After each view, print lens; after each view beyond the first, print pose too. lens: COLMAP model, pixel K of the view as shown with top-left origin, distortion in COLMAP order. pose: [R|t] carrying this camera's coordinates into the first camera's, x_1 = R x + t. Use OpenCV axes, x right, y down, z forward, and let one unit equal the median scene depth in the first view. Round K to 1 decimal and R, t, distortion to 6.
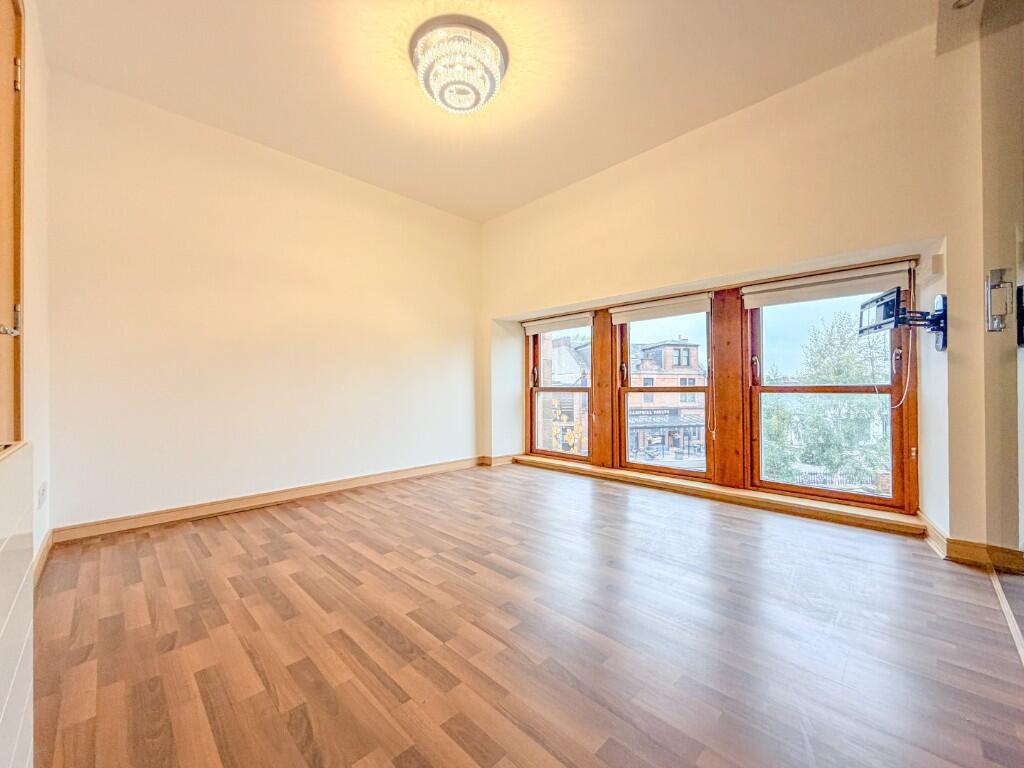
lens RADIAL K [[407.2, 0, 512.3], [0, 407.2, 386.0], [0, 0, 1]] dist [0.000668, -0.000176]
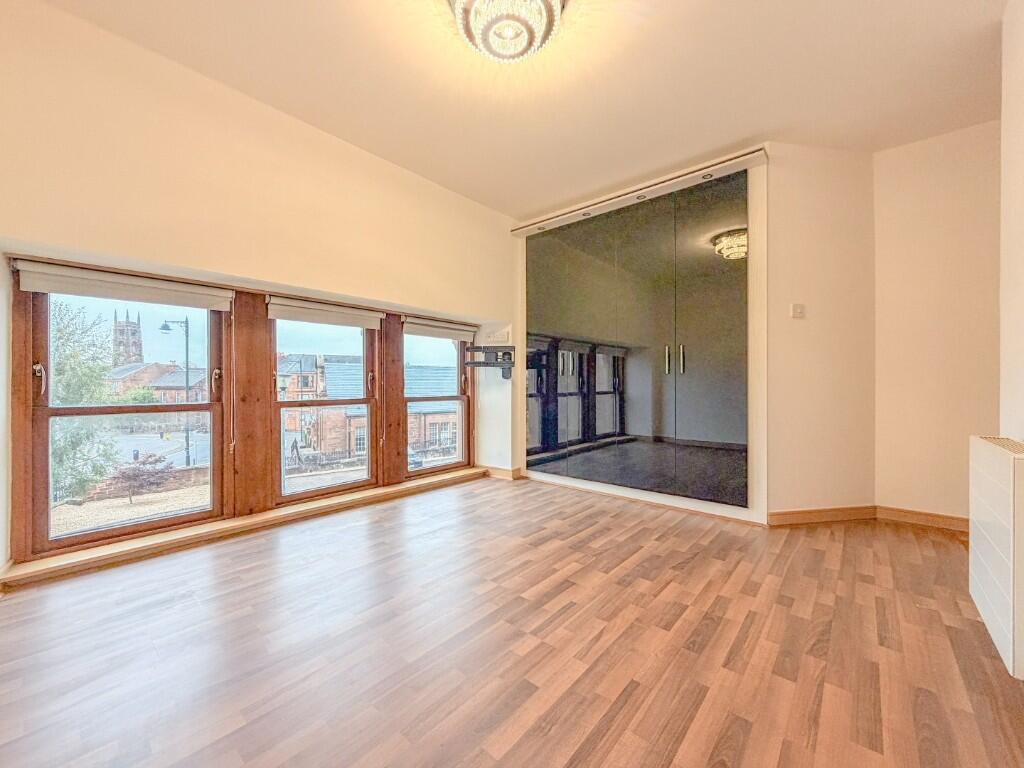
lens RADIAL K [[407.2, 0, 508.9], [0, 407.2, 384.4], [0, 0, 1]] dist [0.000668, -0.000176]
pose [[-0.065030, 0.006103, 0.997865, -1.022658], [-0.001232, 0.999980, -0.006196, -0.048553], [-0.997883, -0.001632, -0.065021, 1.184093]]
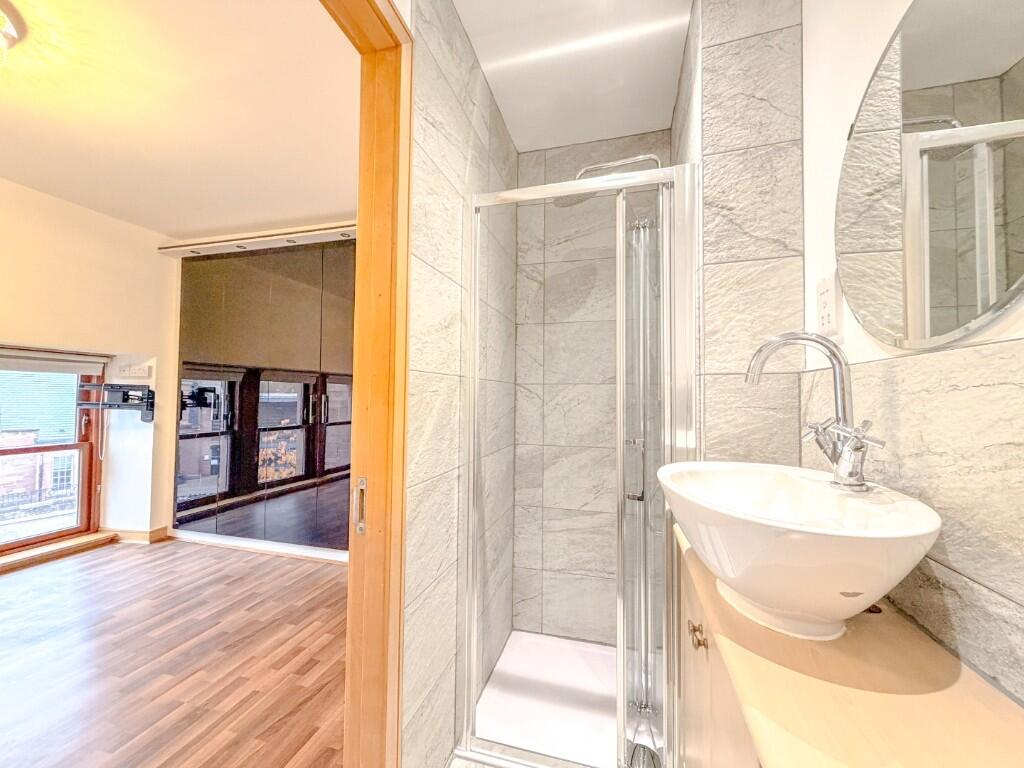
lens RADIAL K [[407.2, 0, 503.5], [0, 407.2, 389.8], [0, 0, 1]] dist [0.000668, -0.000176]
pose [[-0.483027, 0.020617, 0.875363, -1.220590], [-0.010732, 0.999508, -0.029463, -0.197889], [-0.875540, -0.023626, -0.482568, 0.553566]]
